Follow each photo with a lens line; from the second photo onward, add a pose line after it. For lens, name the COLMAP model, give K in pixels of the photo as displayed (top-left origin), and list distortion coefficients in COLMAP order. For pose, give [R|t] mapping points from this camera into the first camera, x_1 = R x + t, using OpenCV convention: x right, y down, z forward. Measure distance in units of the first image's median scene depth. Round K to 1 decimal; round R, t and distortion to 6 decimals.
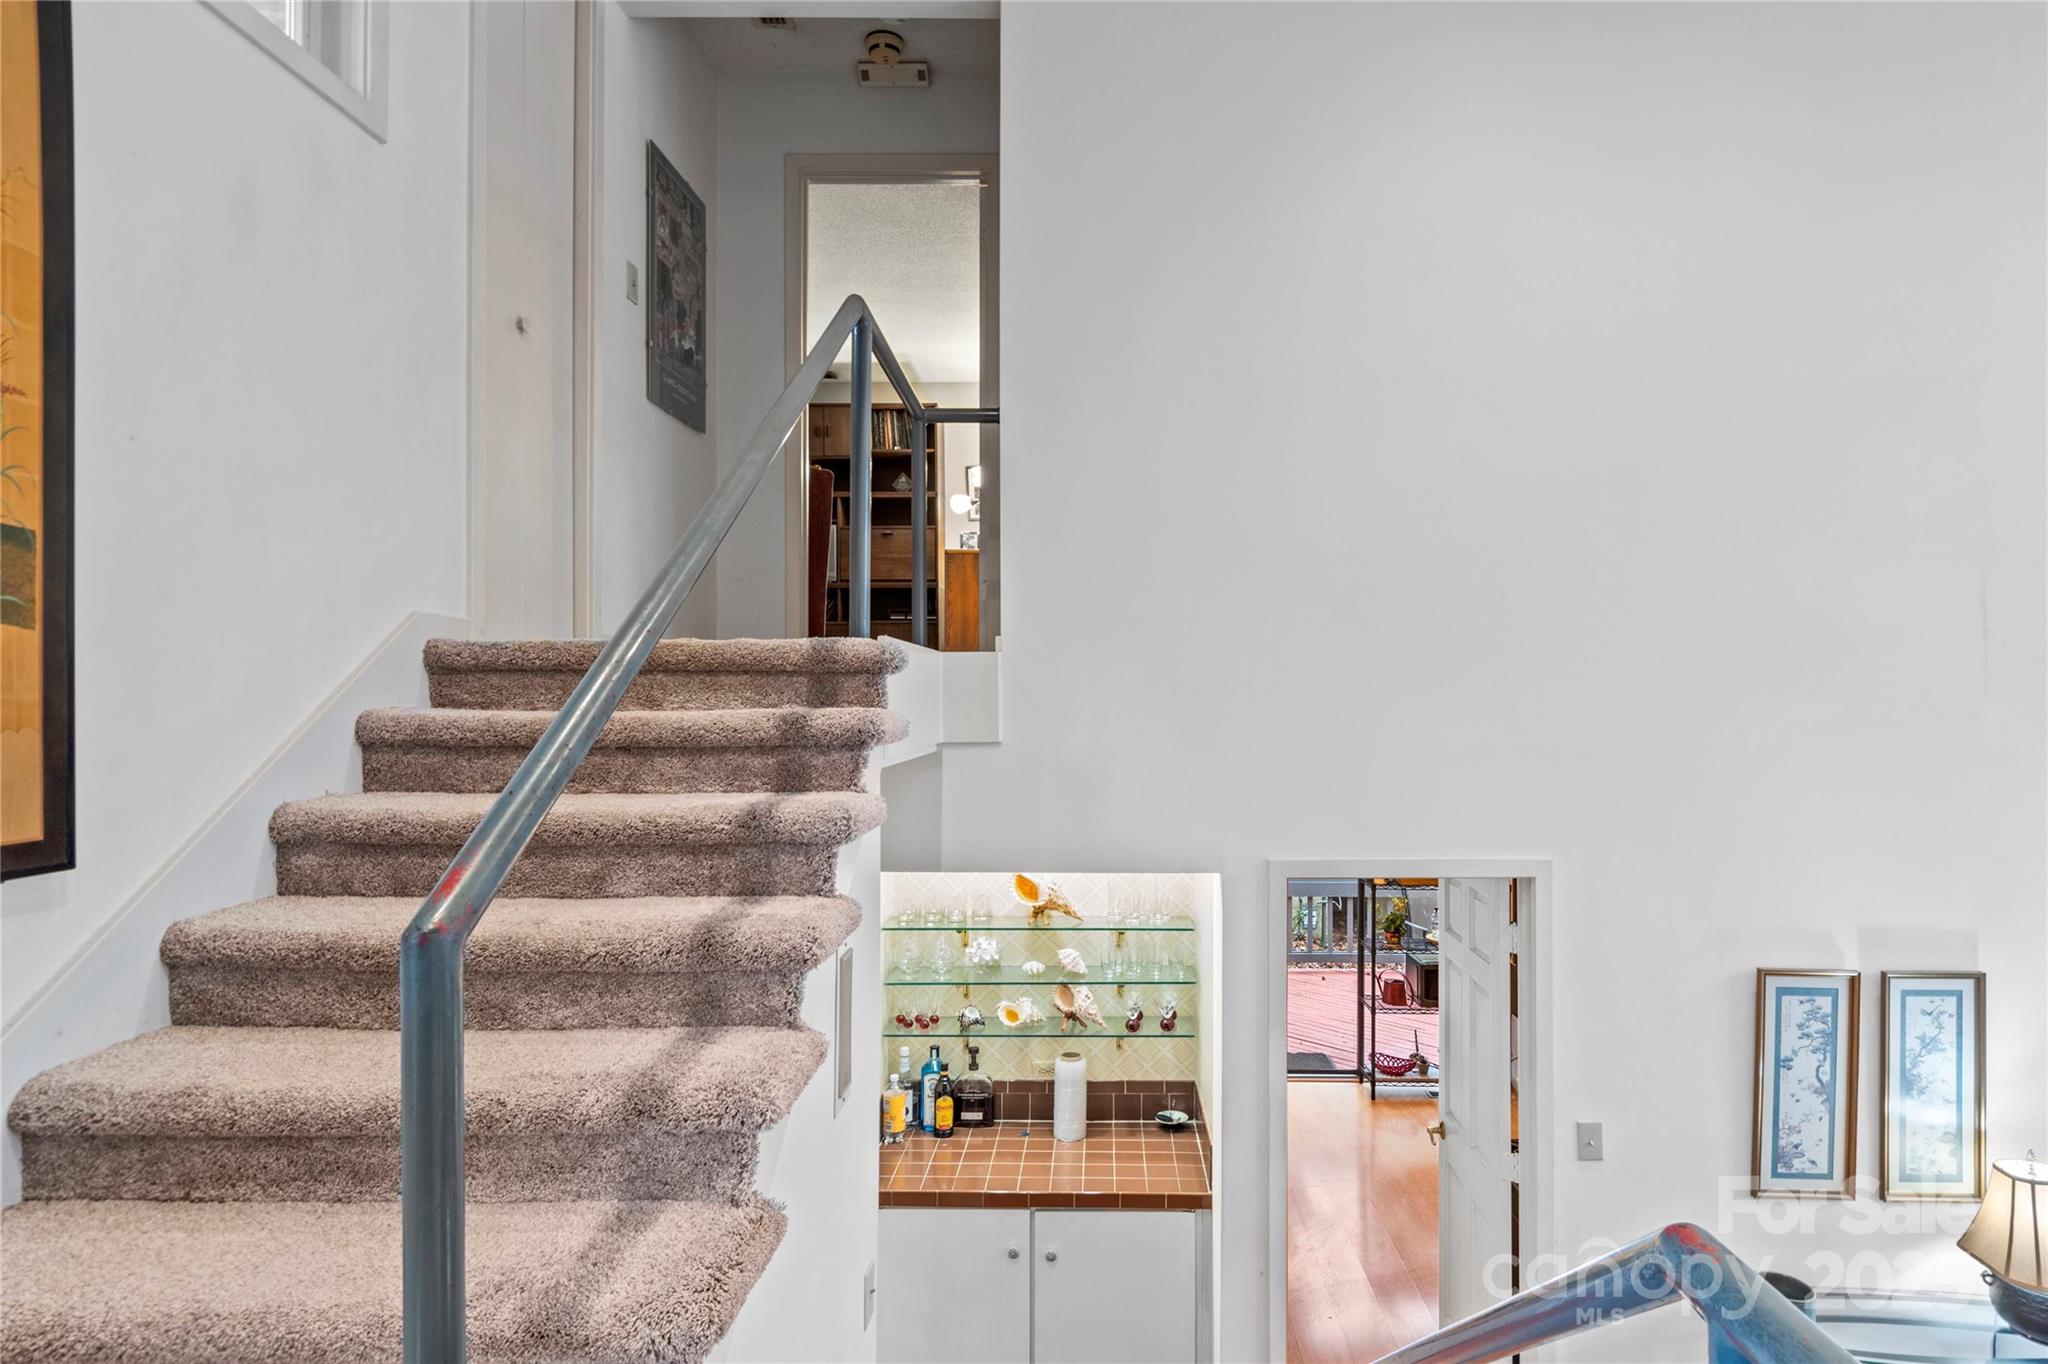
lens RADIAL K [[1097.6, 0, 1021.2], [0, 1097.6, 687.3], [0, 0, 1]] dist [-0.004124, 0.000211]
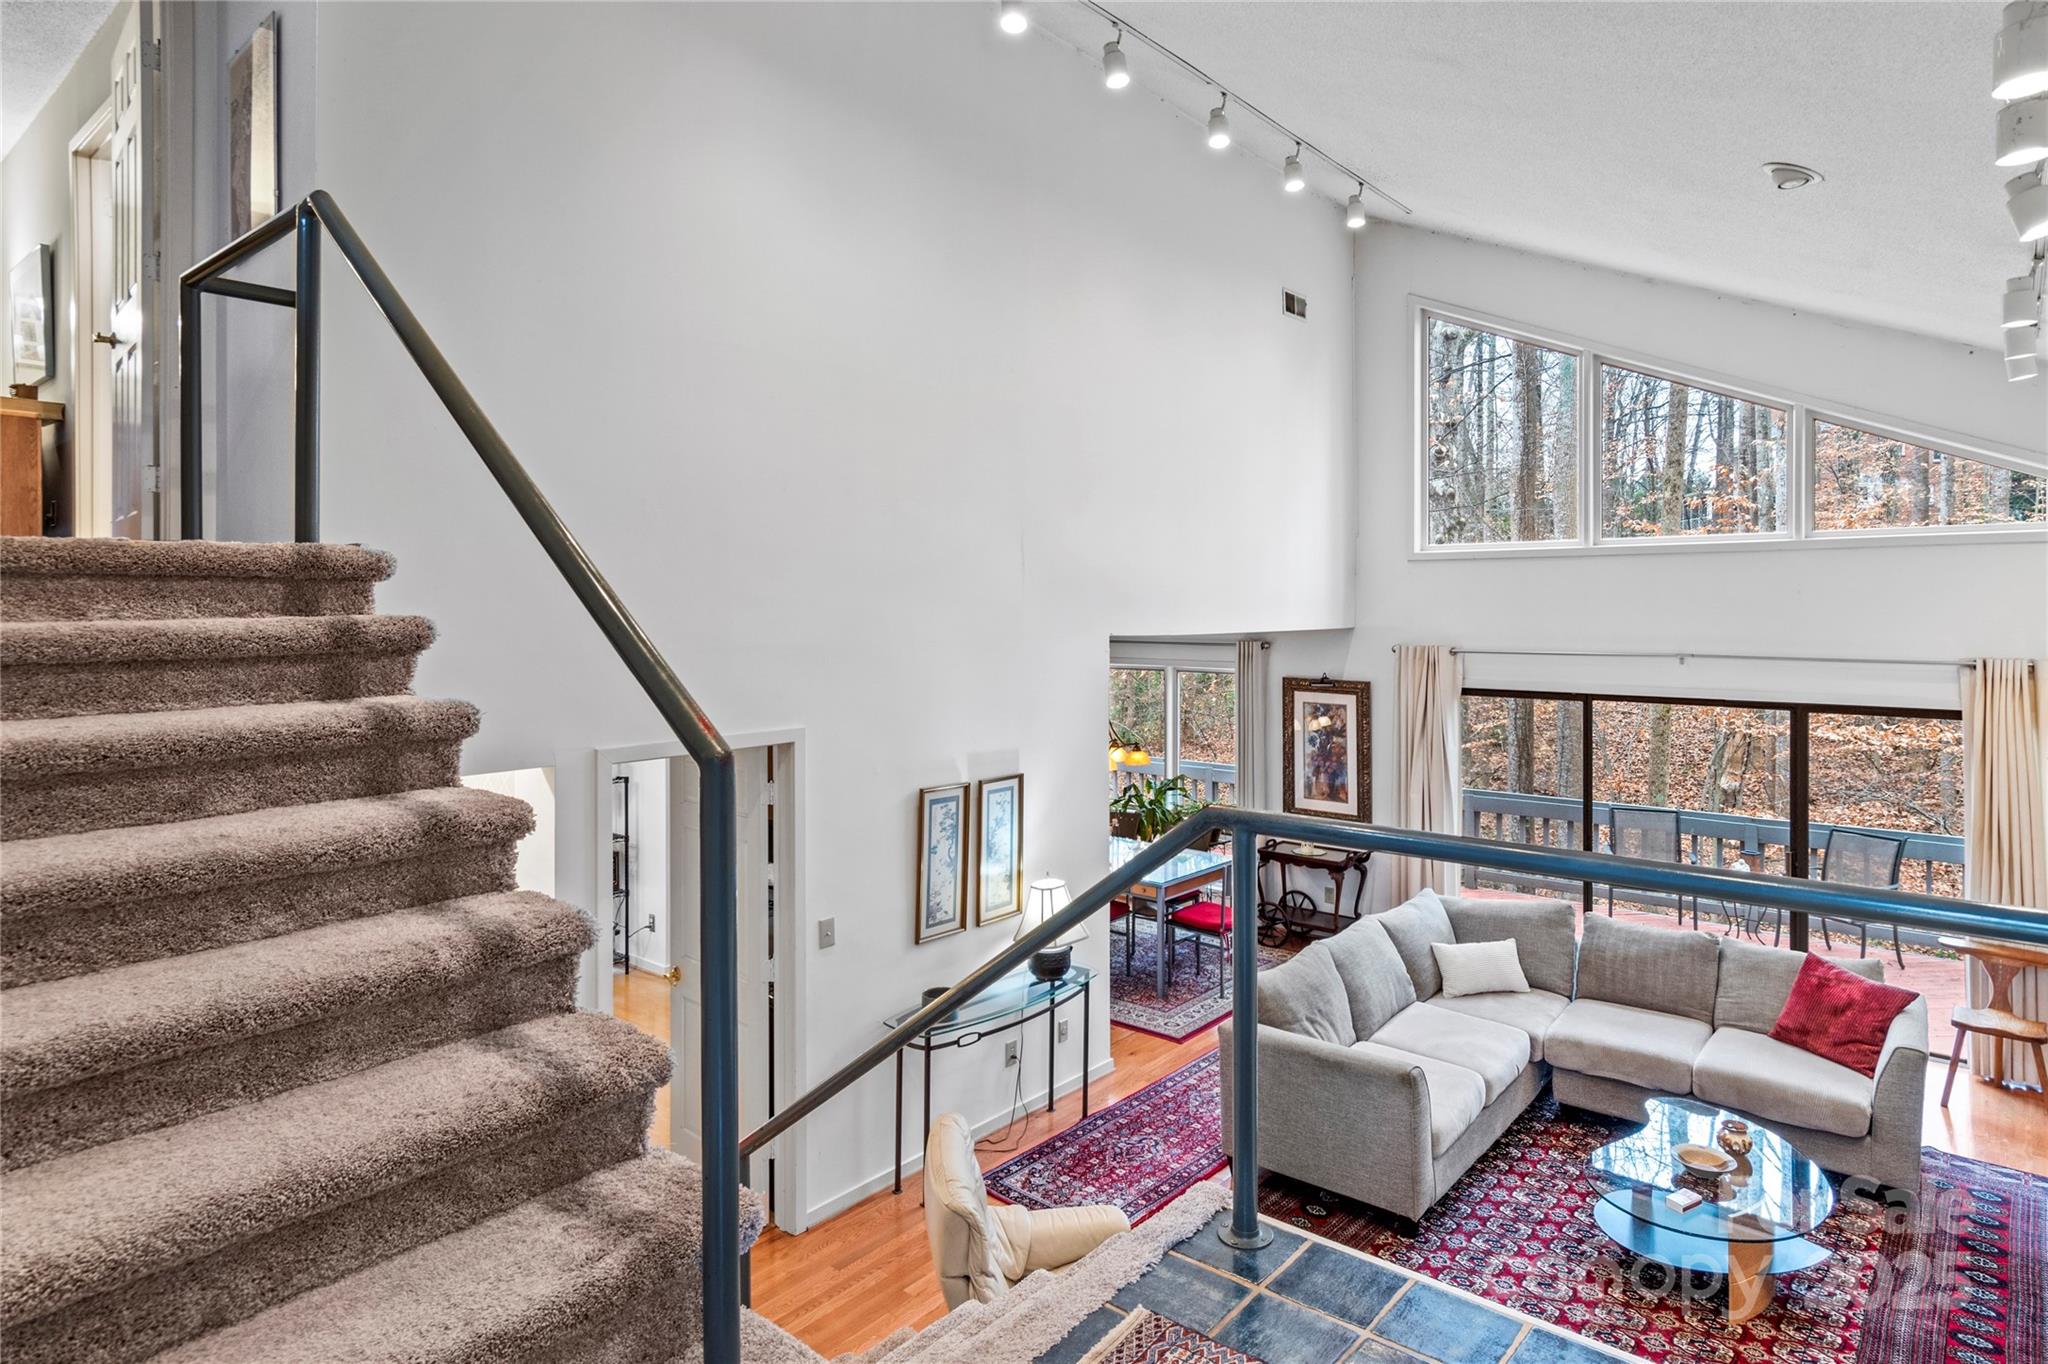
lens RADIAL K [[1097.6, 0, 1057.4], [0, 1097.6, 604.9], [0, 0, 1]] dist [-0.004124, 0.000211]
pose [[0.640683, -0.001670, 0.767803, -0.500225], [-0.003371, 0.999982, 0.004989, 0.002230], [-0.767798, -0.005785, 0.640666, -0.125440]]
